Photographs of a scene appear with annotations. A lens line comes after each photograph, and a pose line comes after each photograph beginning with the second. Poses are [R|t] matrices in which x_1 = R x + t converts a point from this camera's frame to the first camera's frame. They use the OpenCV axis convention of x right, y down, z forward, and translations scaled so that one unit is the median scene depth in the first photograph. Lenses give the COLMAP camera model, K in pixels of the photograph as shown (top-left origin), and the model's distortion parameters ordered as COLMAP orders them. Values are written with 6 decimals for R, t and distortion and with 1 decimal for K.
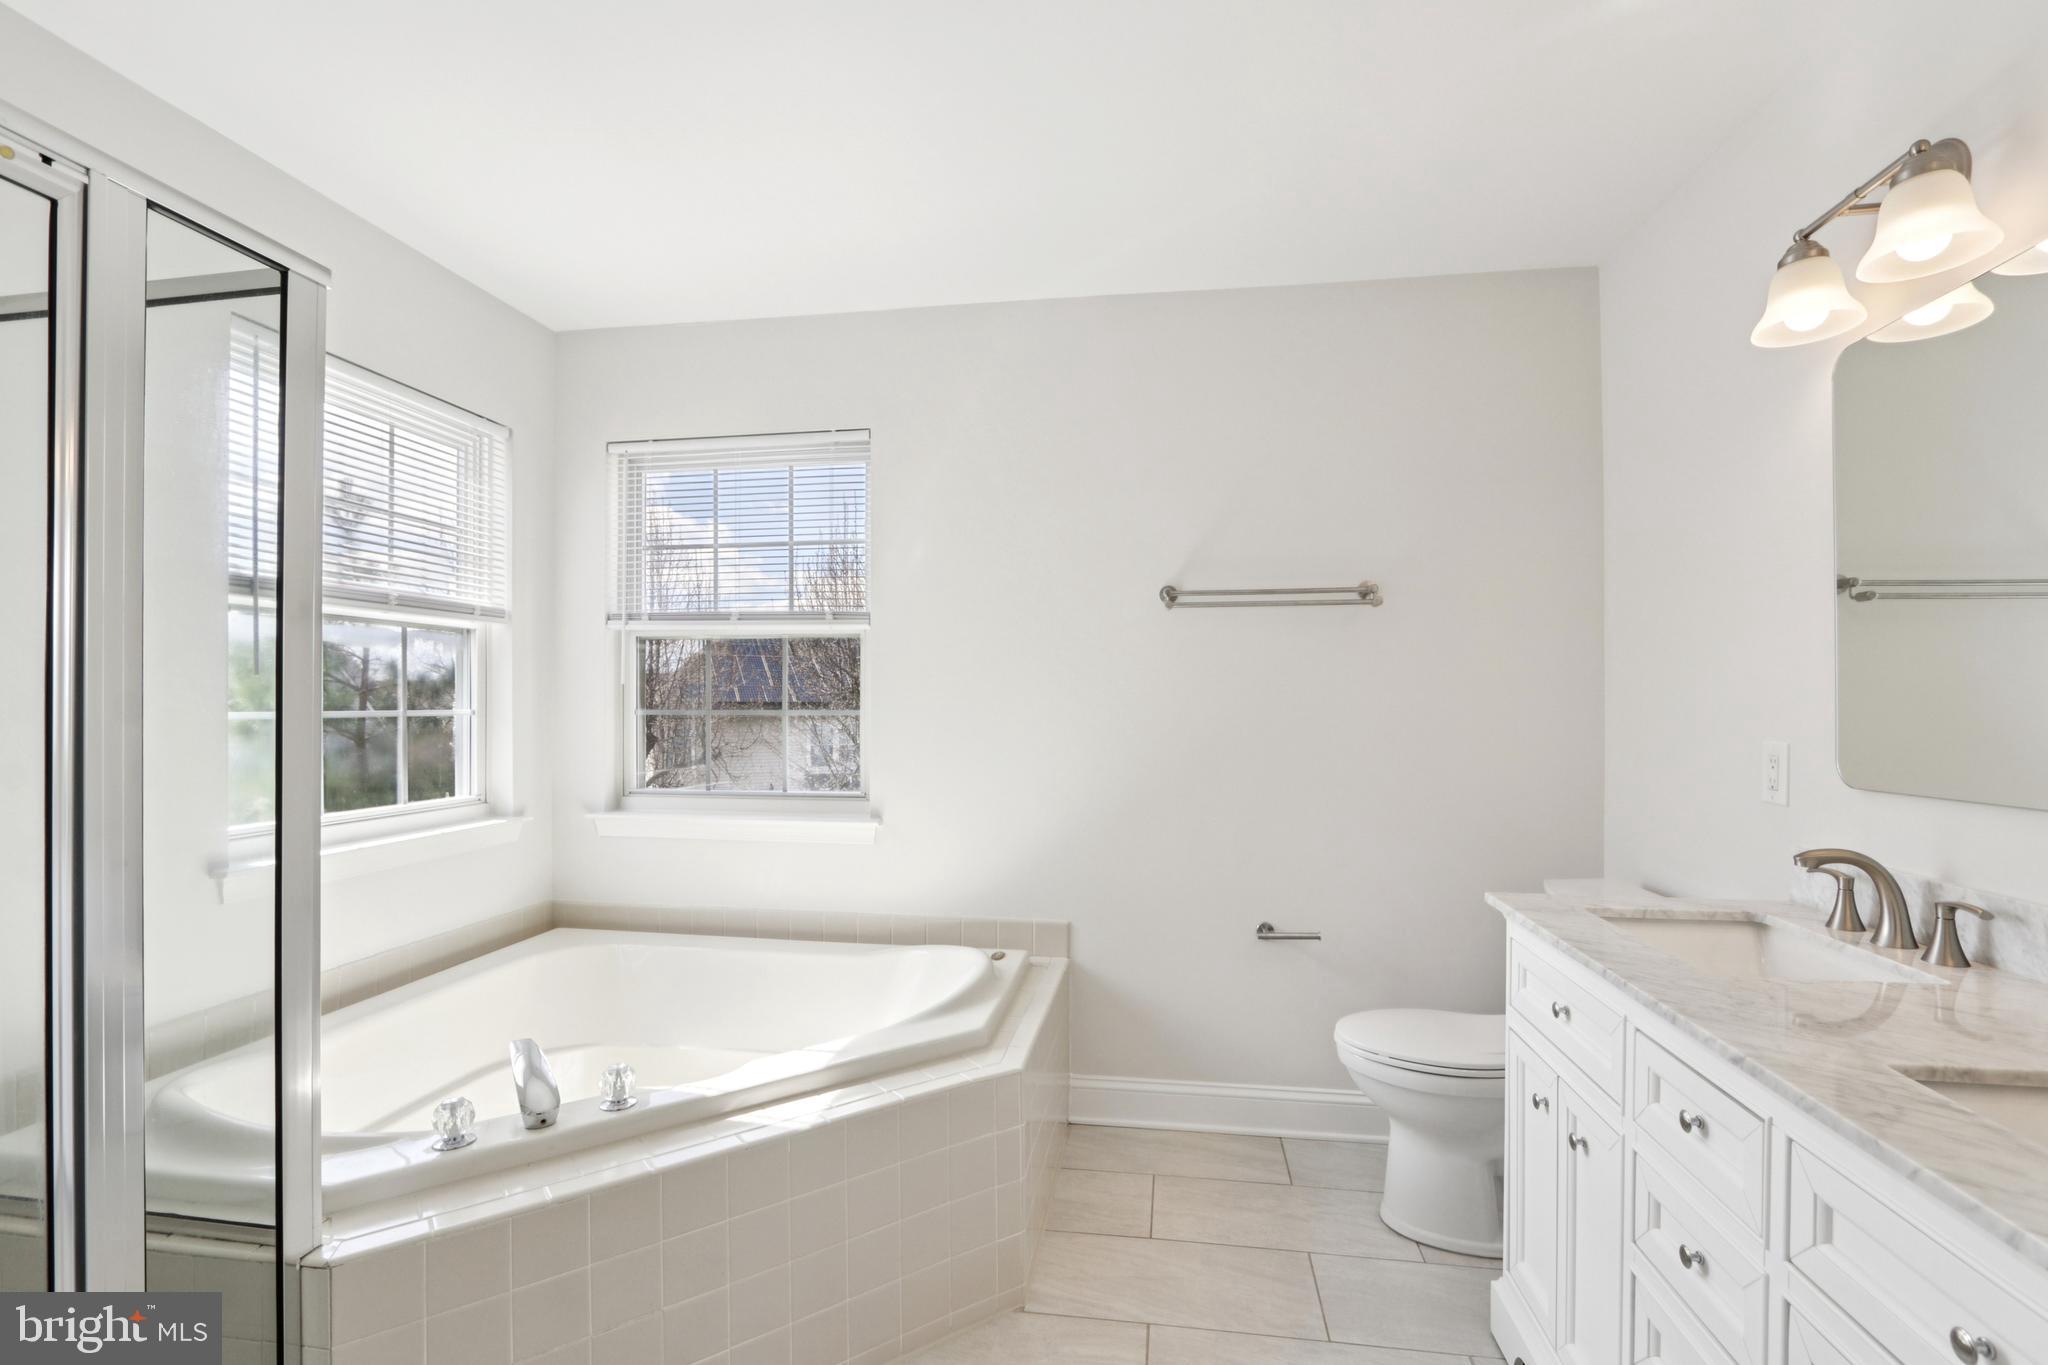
lens RADIAL K [[939.7, 0, 1024.8], [0, 939.7, 695.0], [0, 0, 1]] dist [0.001383, 0.000109]
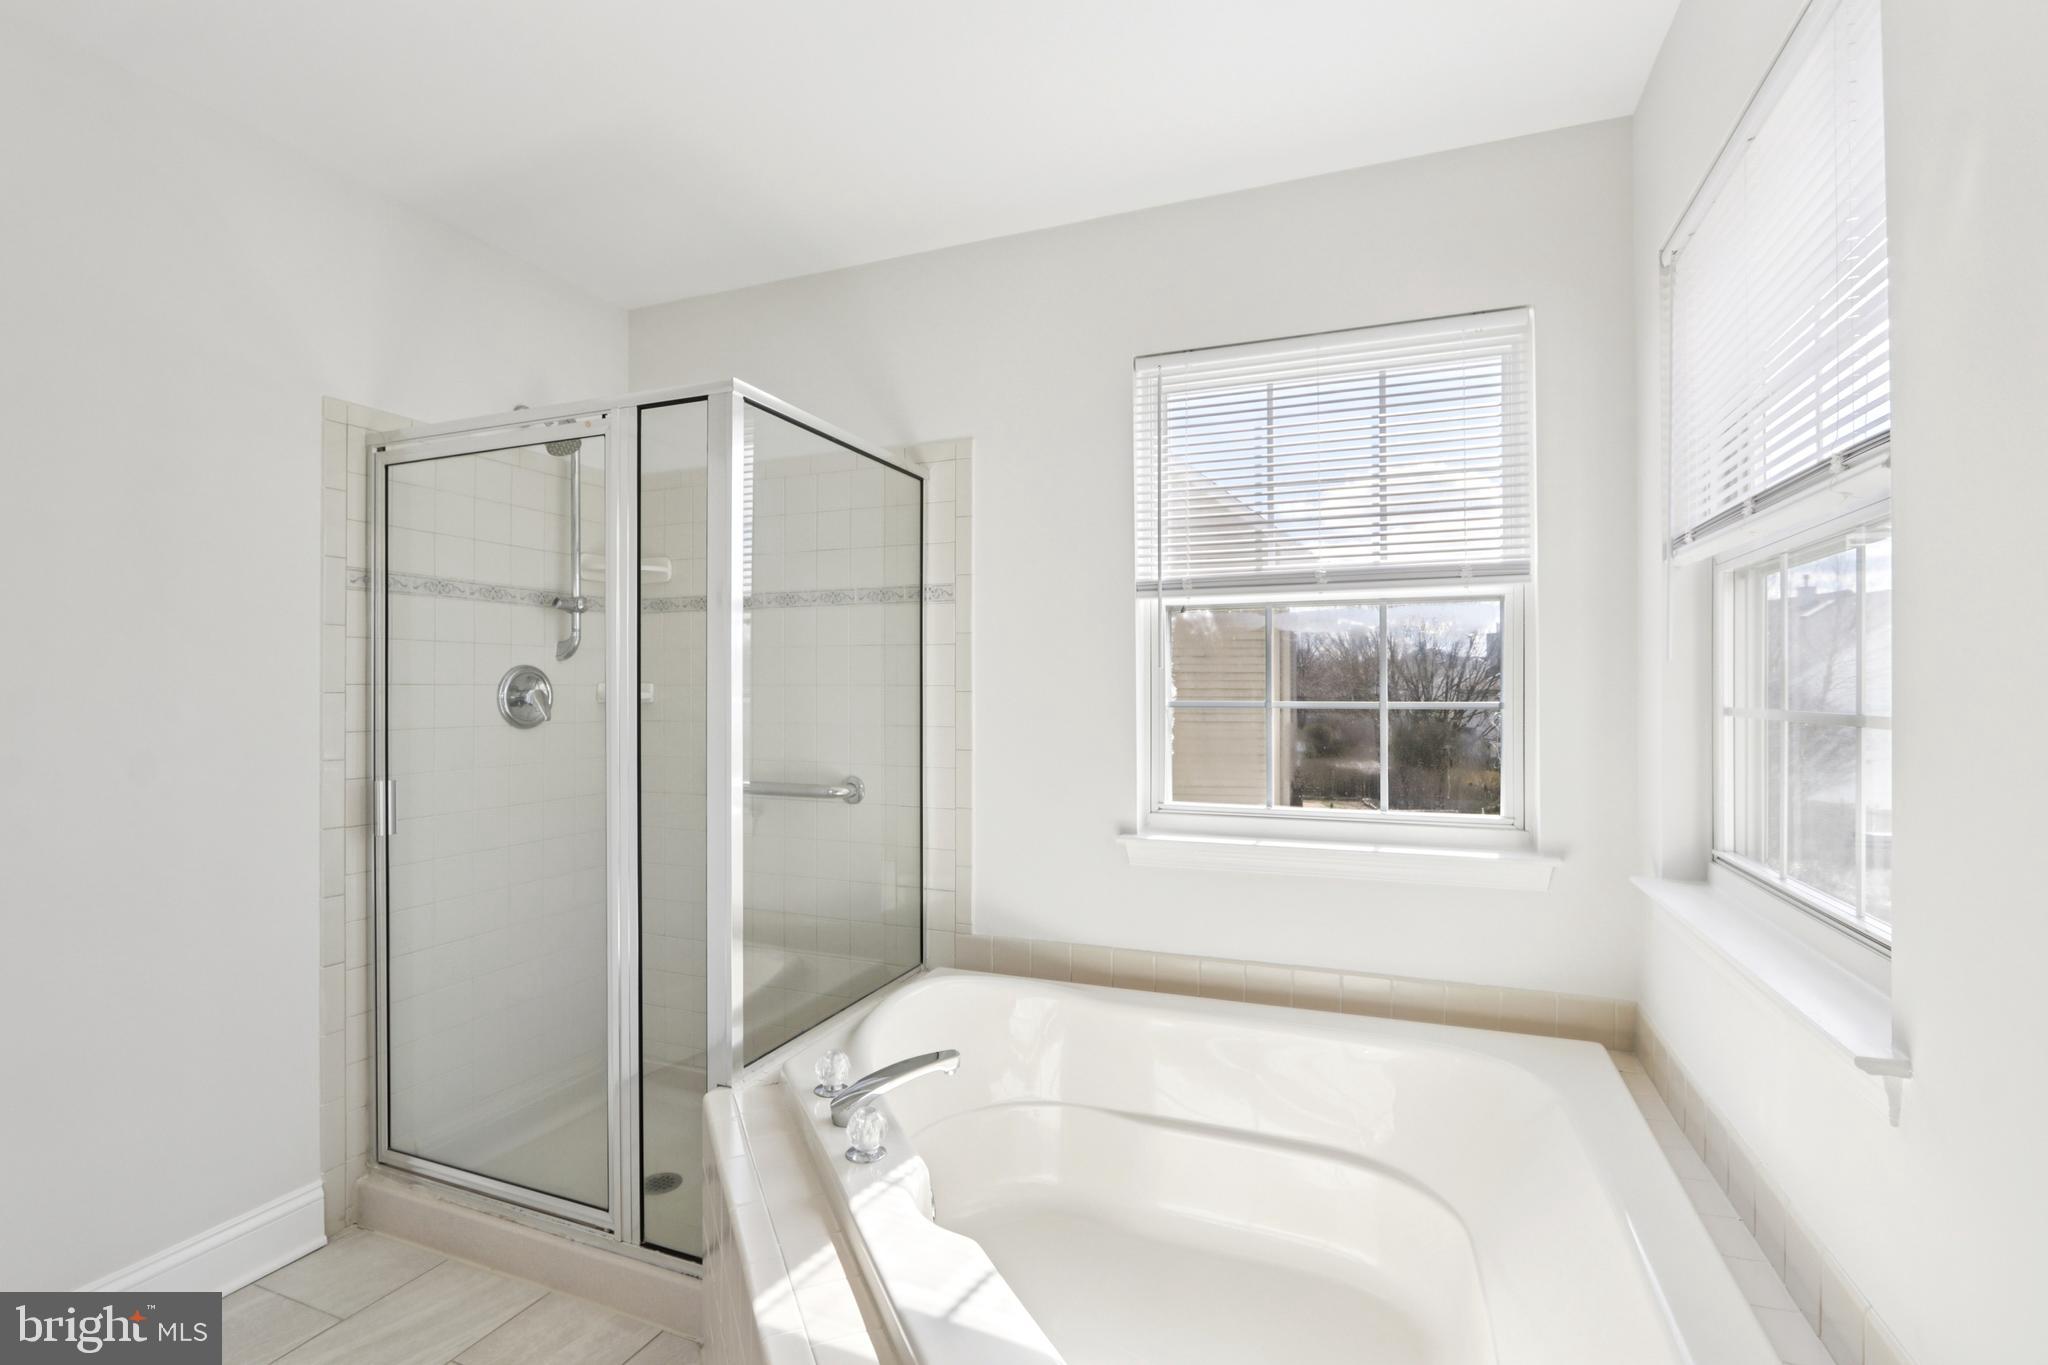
lens RADIAL K [[939.7, 0, 1024.8], [0, 939.7, 695.0], [0, 0, 1]] dist [0.001383, 0.000109]
pose [[-0.222818, -0.002001, -0.974858, 0.250345], [0.004503, 0.999985, -0.003082, 0.011772], [0.974850, -0.005077, -0.222806, 0.883023]]
